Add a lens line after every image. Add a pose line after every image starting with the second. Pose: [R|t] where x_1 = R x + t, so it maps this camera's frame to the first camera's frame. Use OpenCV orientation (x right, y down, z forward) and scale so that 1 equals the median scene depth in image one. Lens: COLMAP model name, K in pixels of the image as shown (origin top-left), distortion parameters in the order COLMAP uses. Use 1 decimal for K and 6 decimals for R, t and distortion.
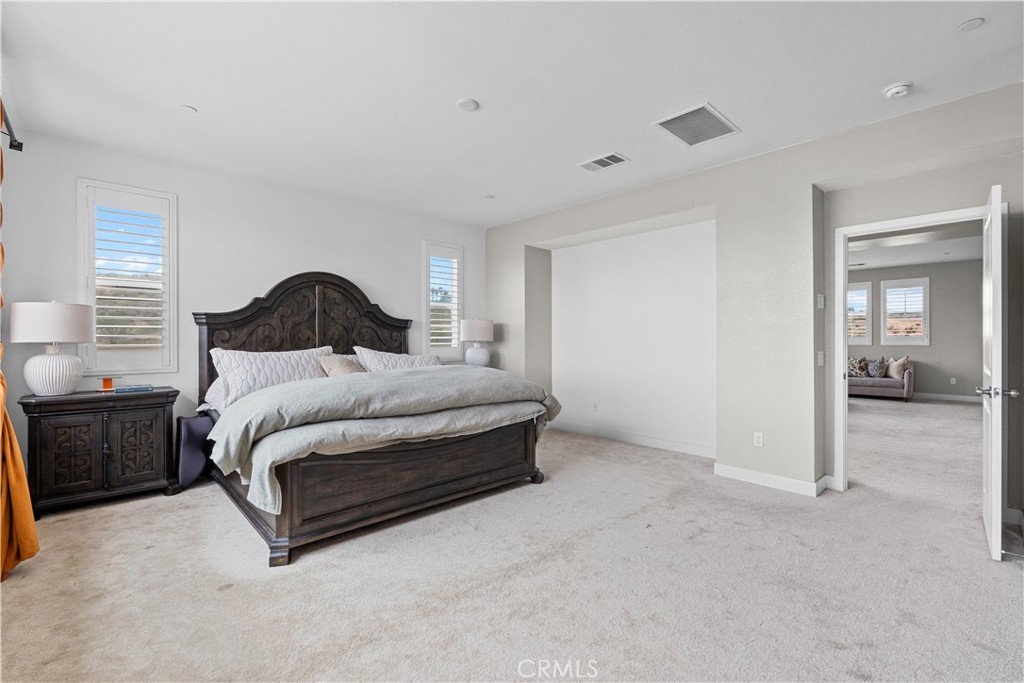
lens RADIAL K [[454.8, 0, 512.9], [0, 454.8, 337.7], [0, 0, 1]] dist [-0.001324, 0.000004]
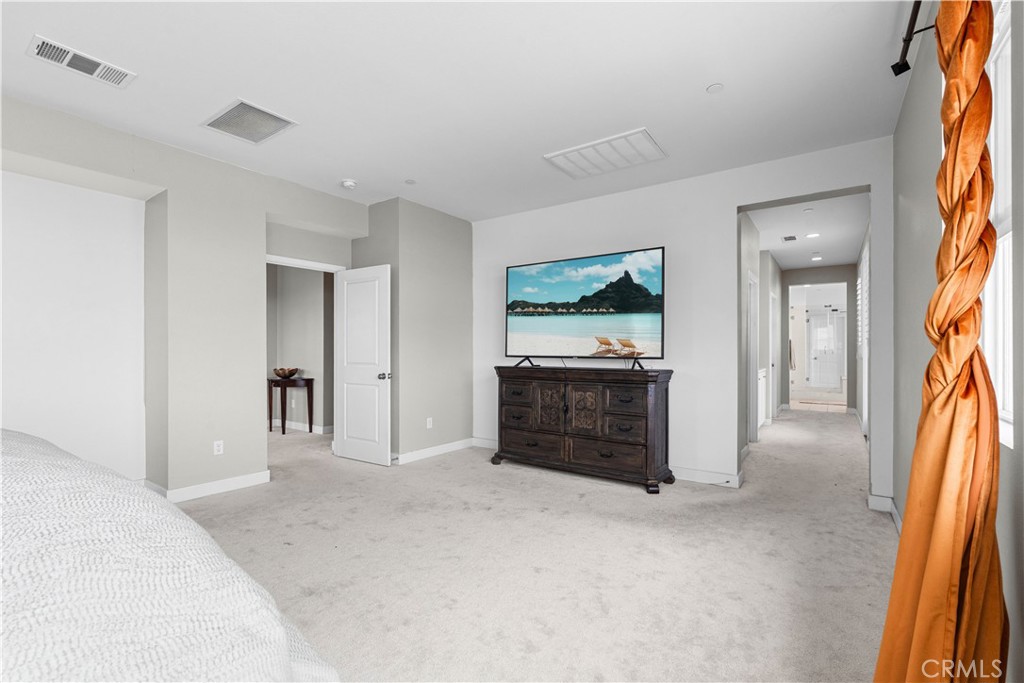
lens RADIAL K [[454.8, 0, 516.1], [0, 454.8, 347.1], [0, 0, 1]] dist [-0.001324, 0.000004]
pose [[-0.202184, 0.004952, 0.979335, -0.776137], [0.002155, 0.999987, -0.004612, 0.014582], [-0.979345, 0.001178, -0.202192, 0.786440]]
